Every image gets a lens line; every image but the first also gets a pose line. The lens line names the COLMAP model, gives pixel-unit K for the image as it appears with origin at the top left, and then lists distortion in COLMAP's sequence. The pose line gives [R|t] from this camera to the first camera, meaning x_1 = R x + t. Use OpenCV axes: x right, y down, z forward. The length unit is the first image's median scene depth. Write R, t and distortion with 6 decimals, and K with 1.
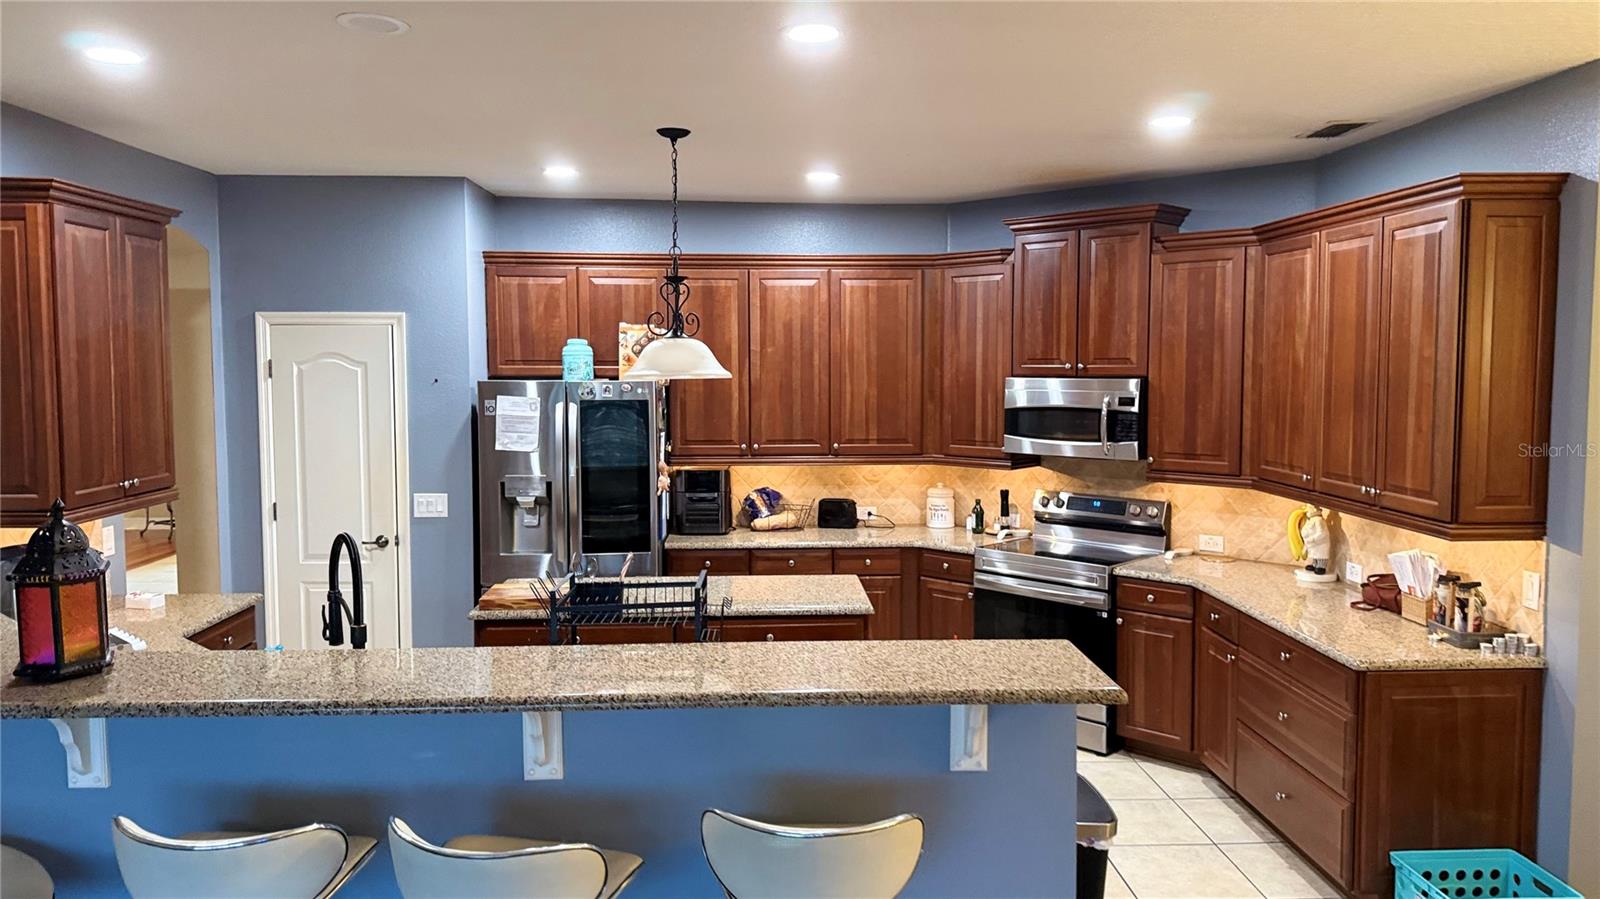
lens RADIAL K [[1133.7, 0, 806.0], [0, 1133.7, 438.2], [0, 0, 1]] dist [0.053935, -0.071311]
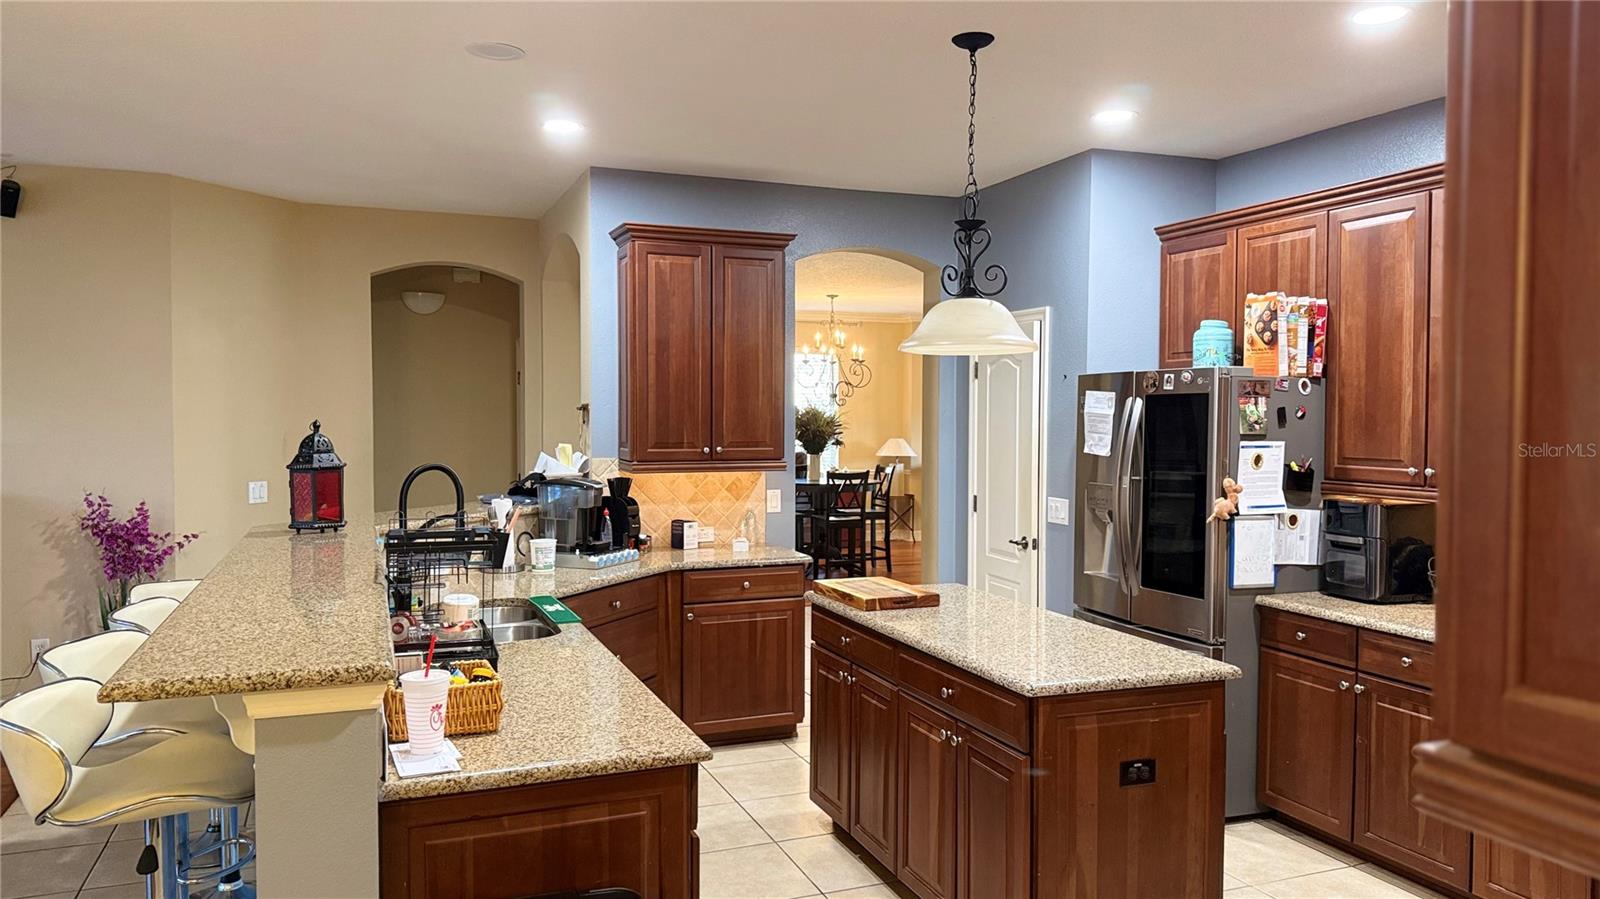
lens RADIAL K [[1104.3, 0, 800.0], [0, 1104.3, 449.5], [0, 0, 1]] dist [0.074804, -0.154378]
pose [[0.312791, 0.034537, -0.949194, 0.468766], [-0.065946, 0.997717, 0.014571, 0.009904], [0.947530, 0.058038, 0.314354, 0.522745]]
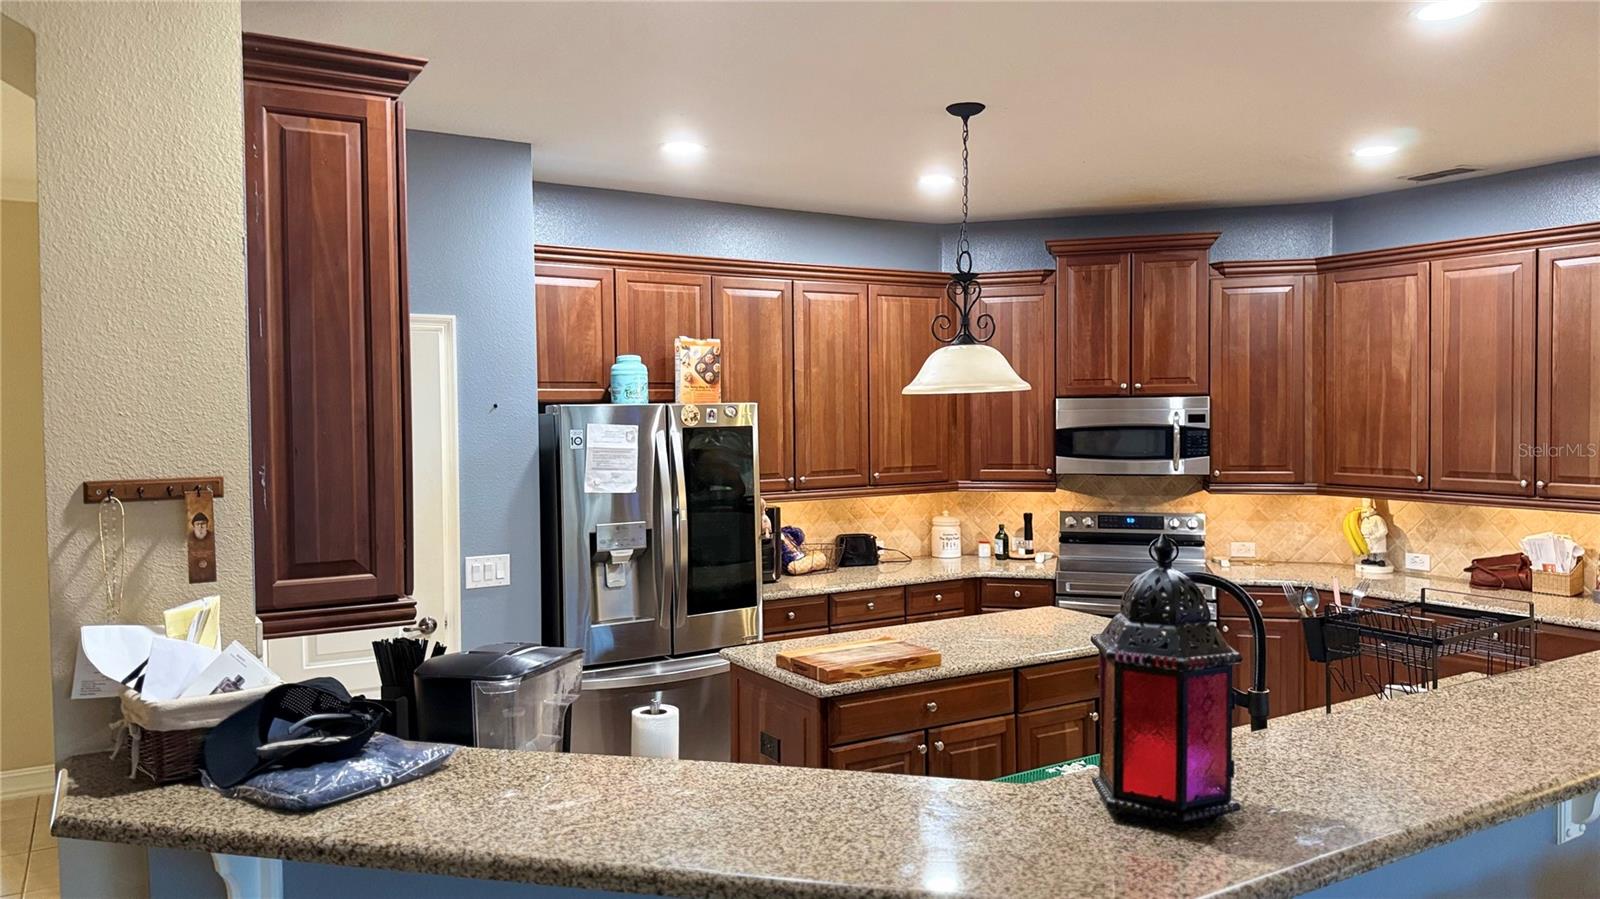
lens RADIAL K [[1132.8, 0, 790.9], [0, 1132.8, 445.5], [0, 0, 1]] dist [0.054331, -0.069309]
pose [[0.881042, -0.024950, 0.472380, -0.515400], [0.042781, 0.998718, -0.027042, 0.004879], [-0.471100, 0.044034, 0.880980, 0.242166]]
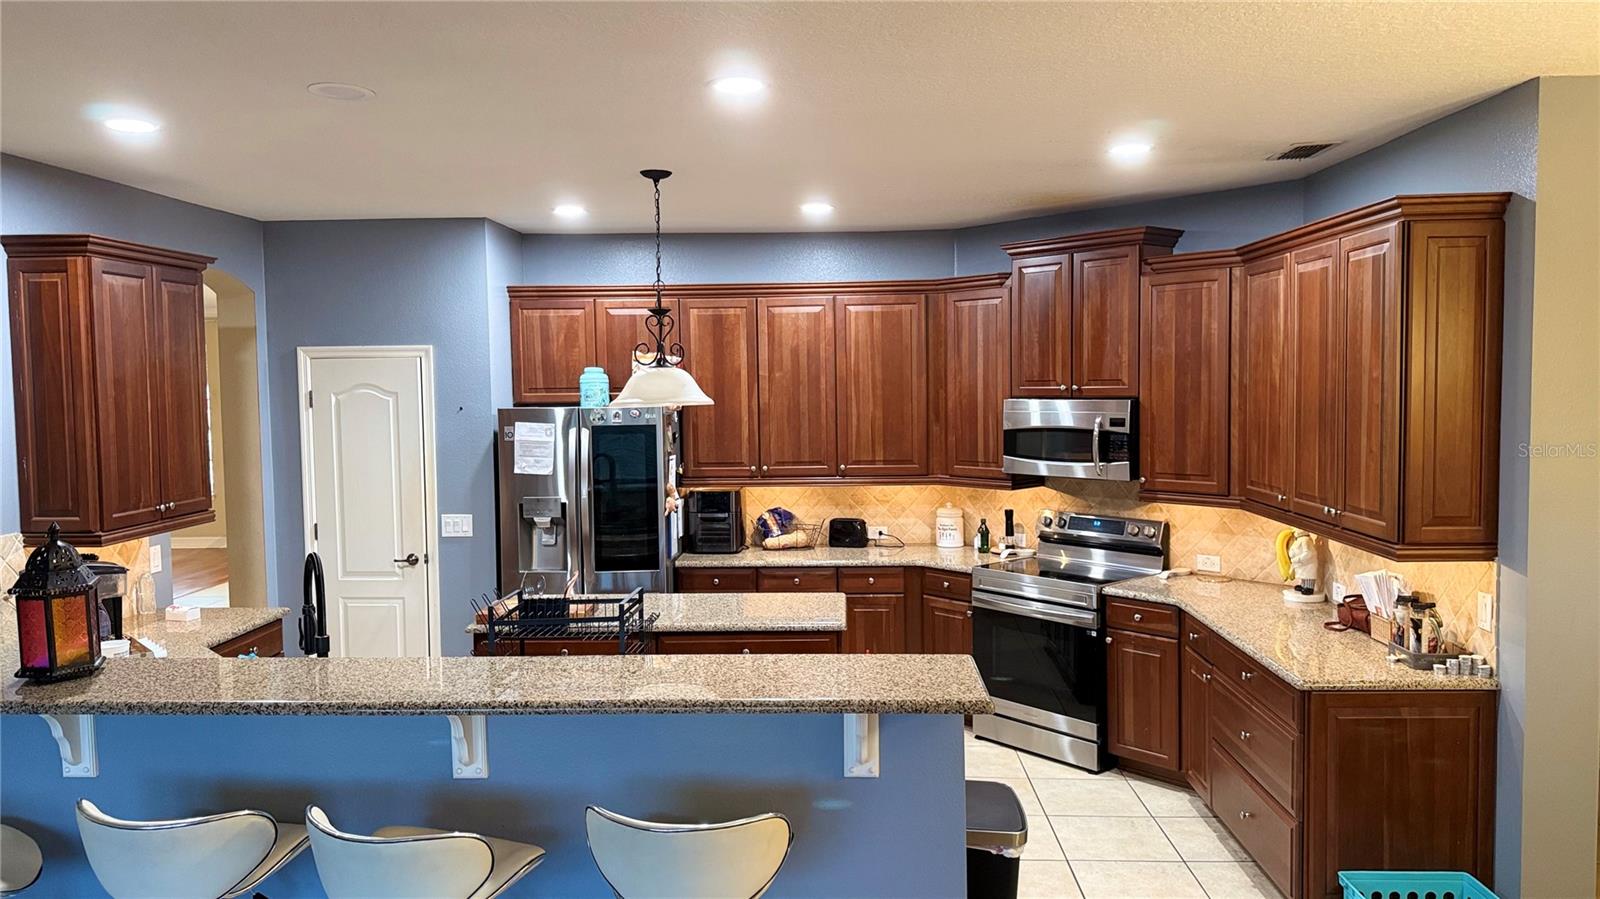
lens RADIAL K [[1132.8, 0, 790.9], [0, 1132.8, 445.5], [0, 0, 1]] dist [0.054331, -0.069309]
pose [[0.995499, -0.007584, -0.094469, 0.084131], [0.006701, 0.999931, -0.009658, -0.003663], [0.094536, 0.008982, 0.995481, -0.030541]]
